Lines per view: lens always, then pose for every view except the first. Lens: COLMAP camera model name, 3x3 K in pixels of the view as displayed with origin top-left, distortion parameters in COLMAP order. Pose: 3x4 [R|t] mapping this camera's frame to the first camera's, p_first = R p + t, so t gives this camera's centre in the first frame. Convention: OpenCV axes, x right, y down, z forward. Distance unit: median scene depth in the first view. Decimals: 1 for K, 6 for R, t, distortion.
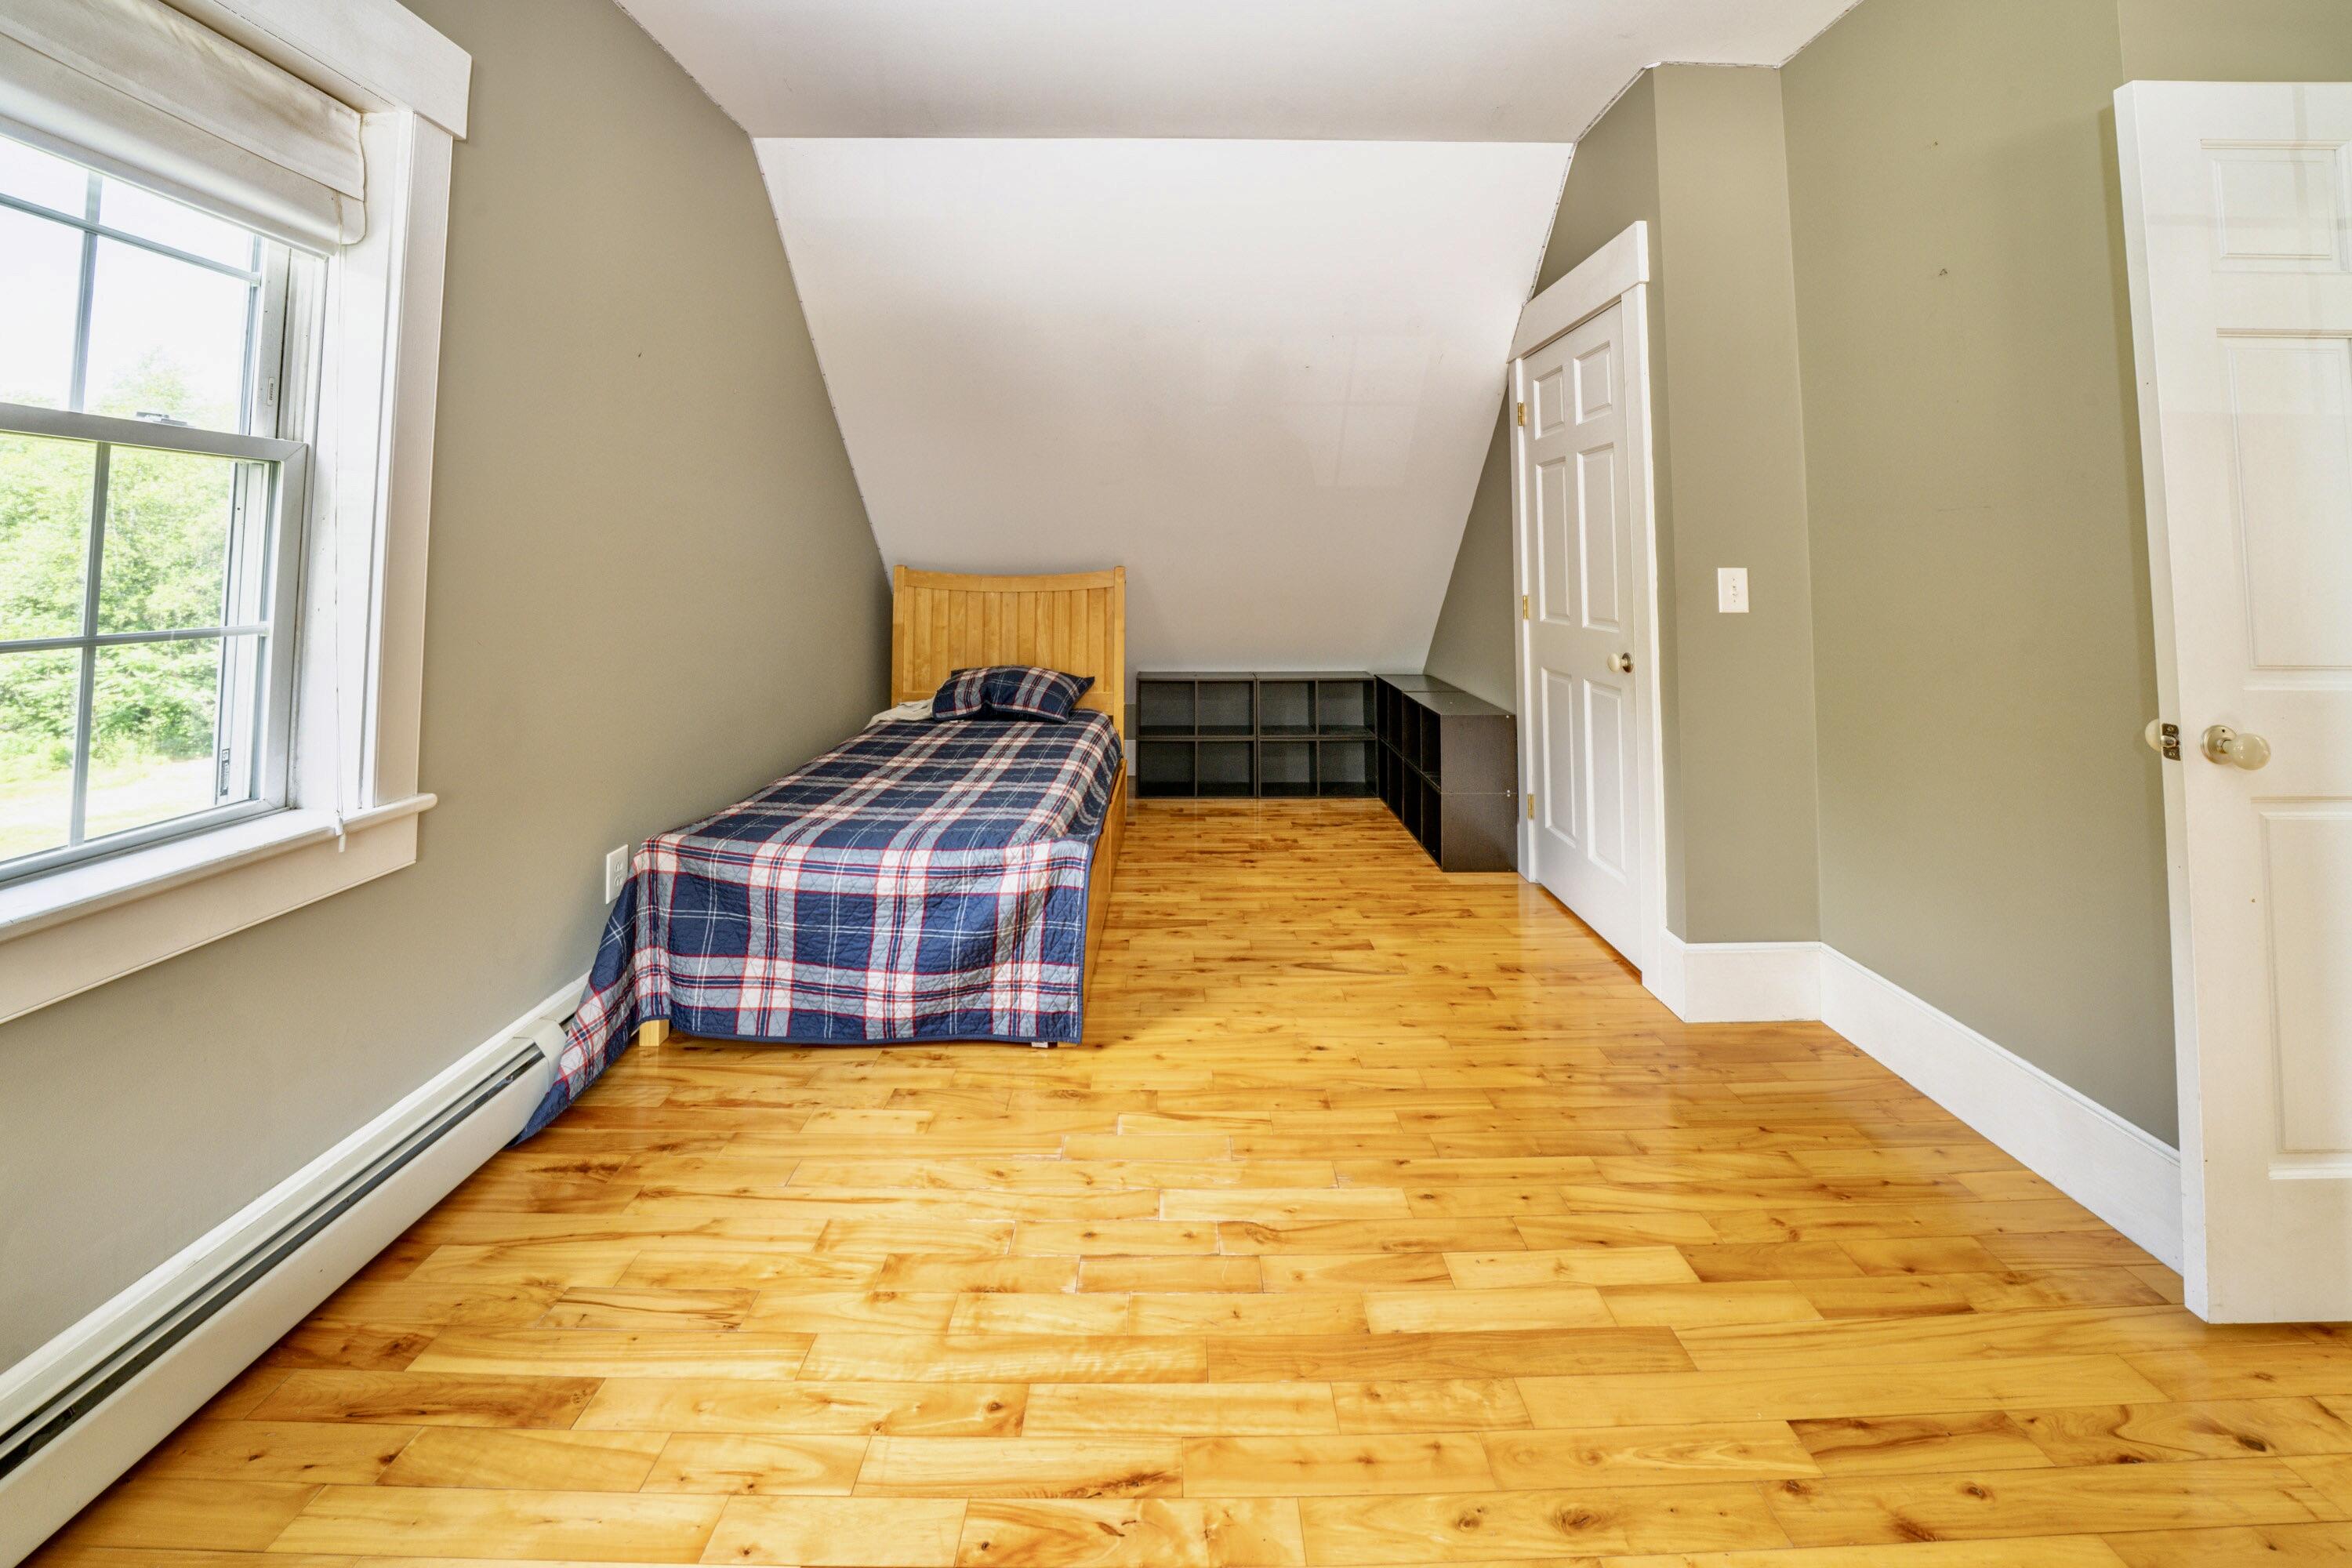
lens RADIAL K [[883.9, 0, 1181.5], [0, 883.9, 510.2], [0, 0, 1]] dist [-0.015431, -0.000268]
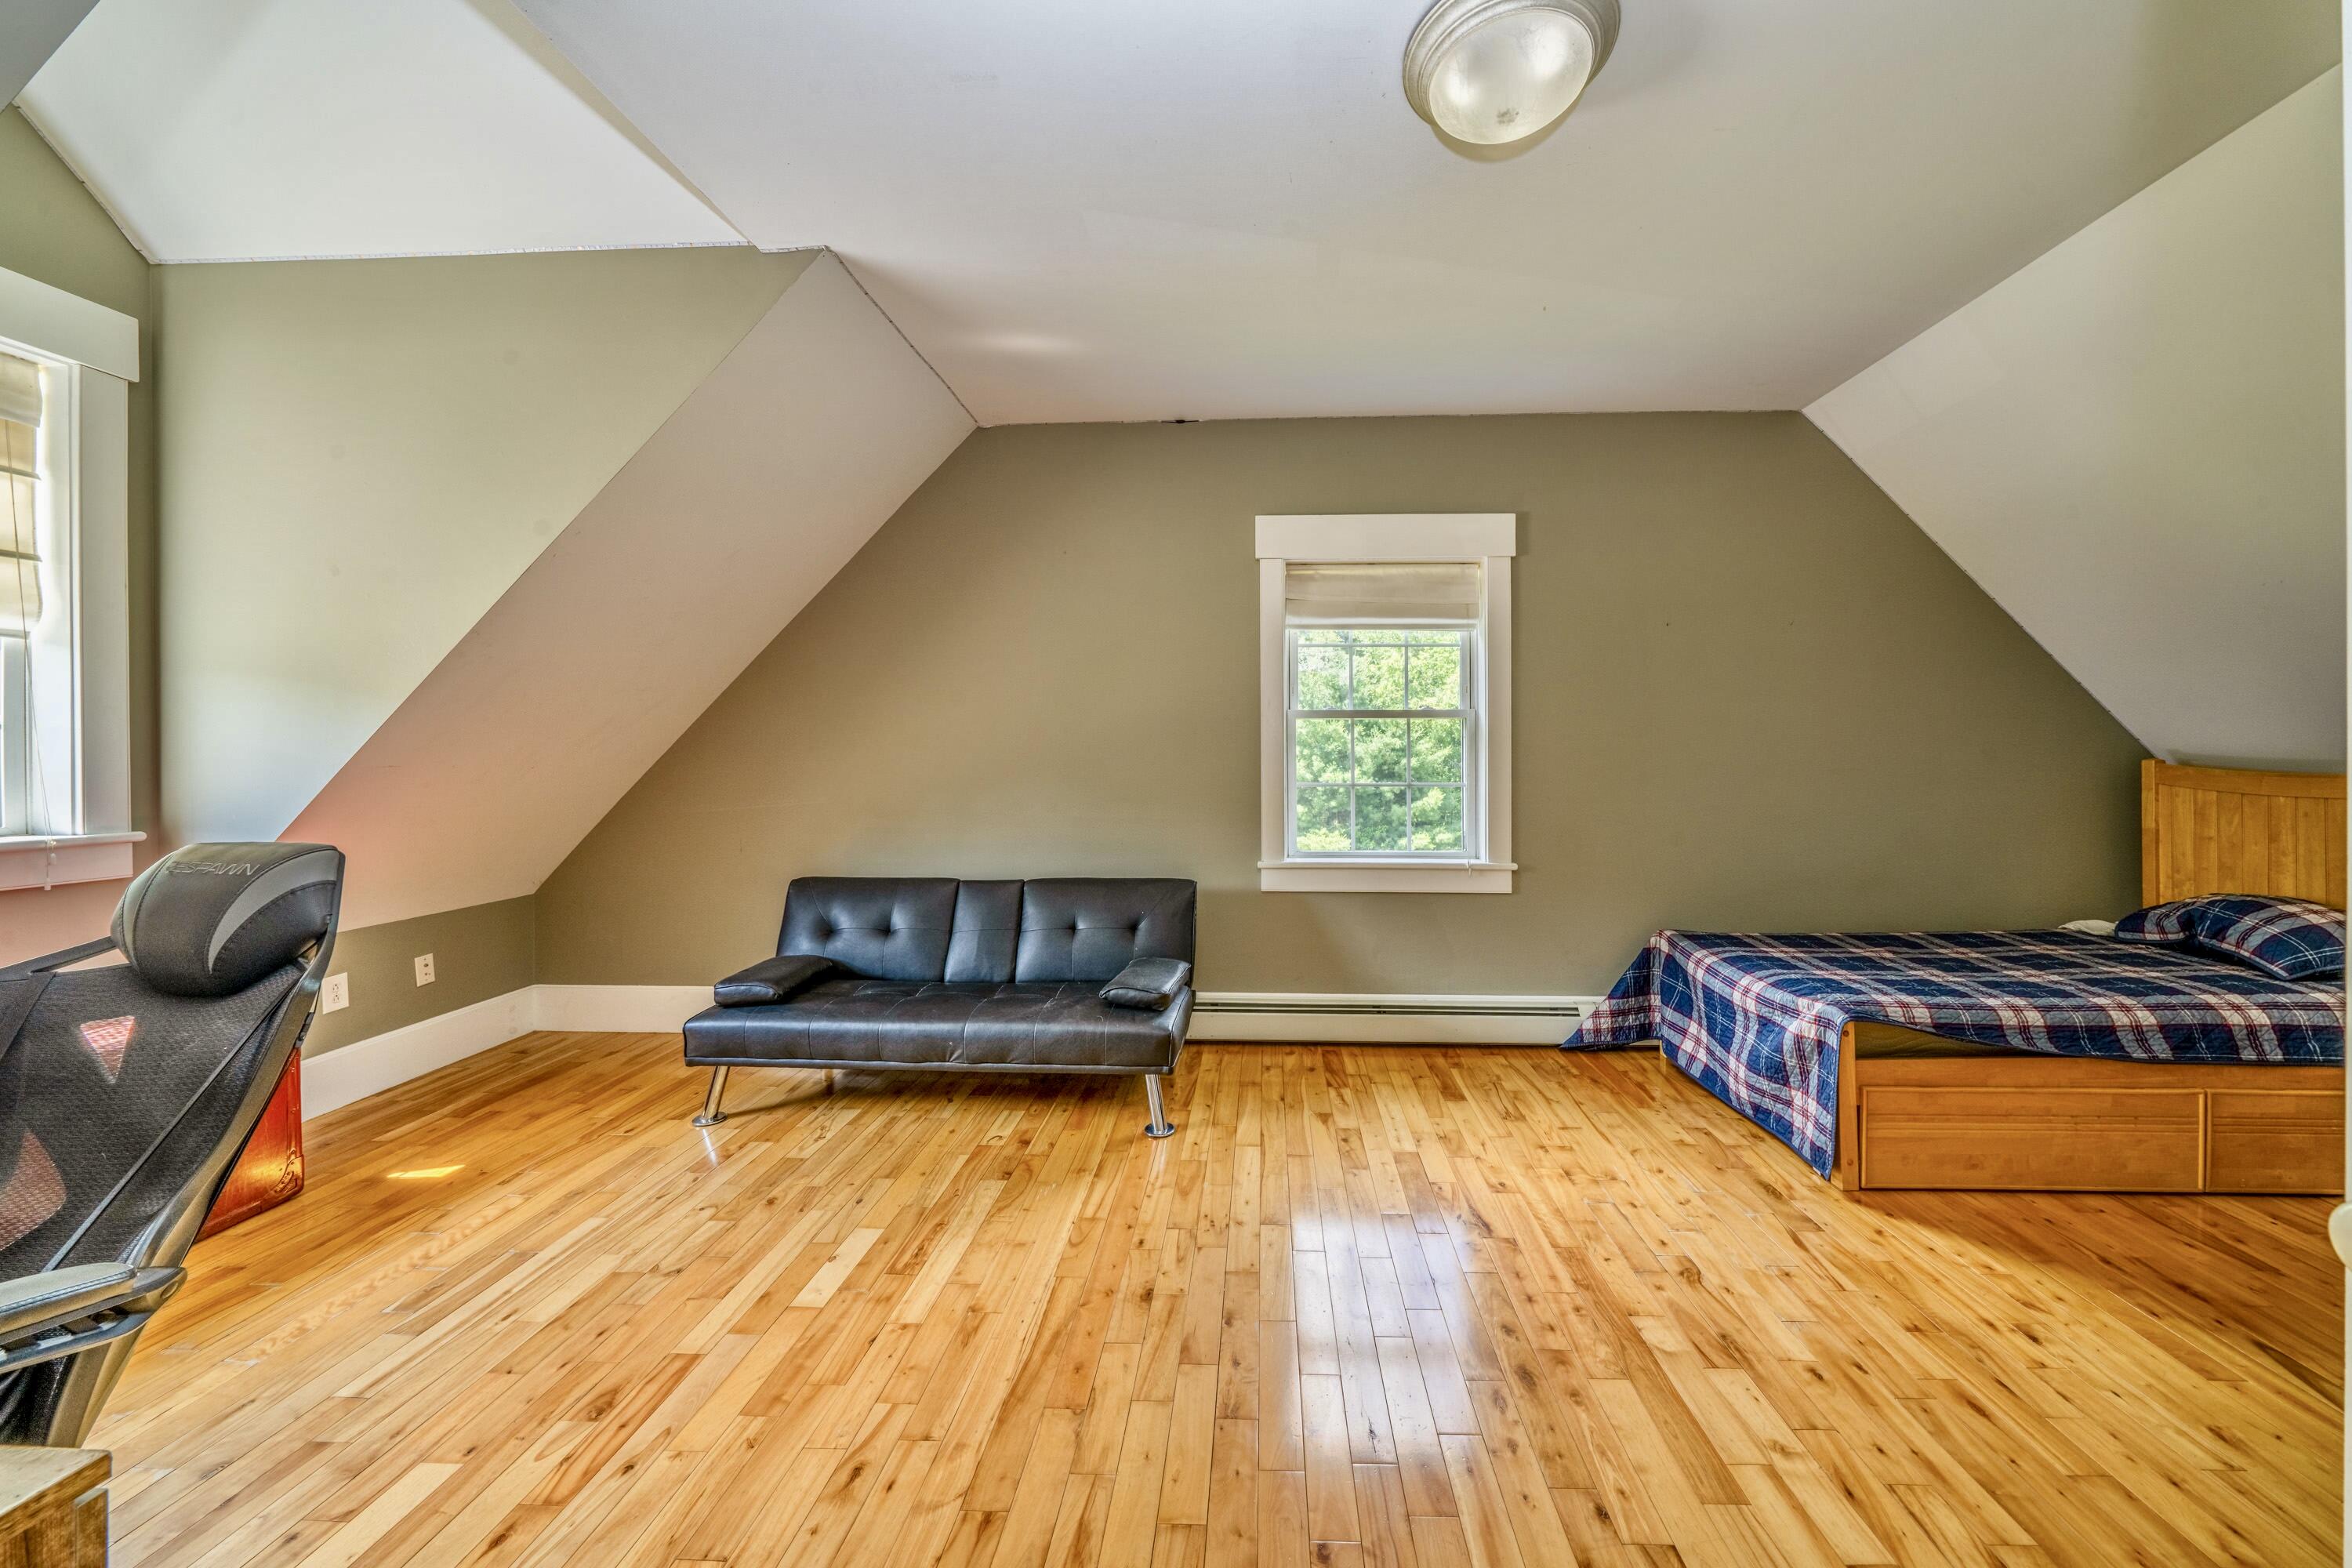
lens RADIAL K [[806.9, 0, 1176.0], [0, 806.9, 784.0], [0, 0, 1]] dist [-0.006530, -0.000208]
pose [[-0.105365, 0.033419, -0.993872, 0.971570], [0.063669, 0.997611, 0.026795, 0.011958], [0.992393, -0.060456, -0.107241, 0.298055]]
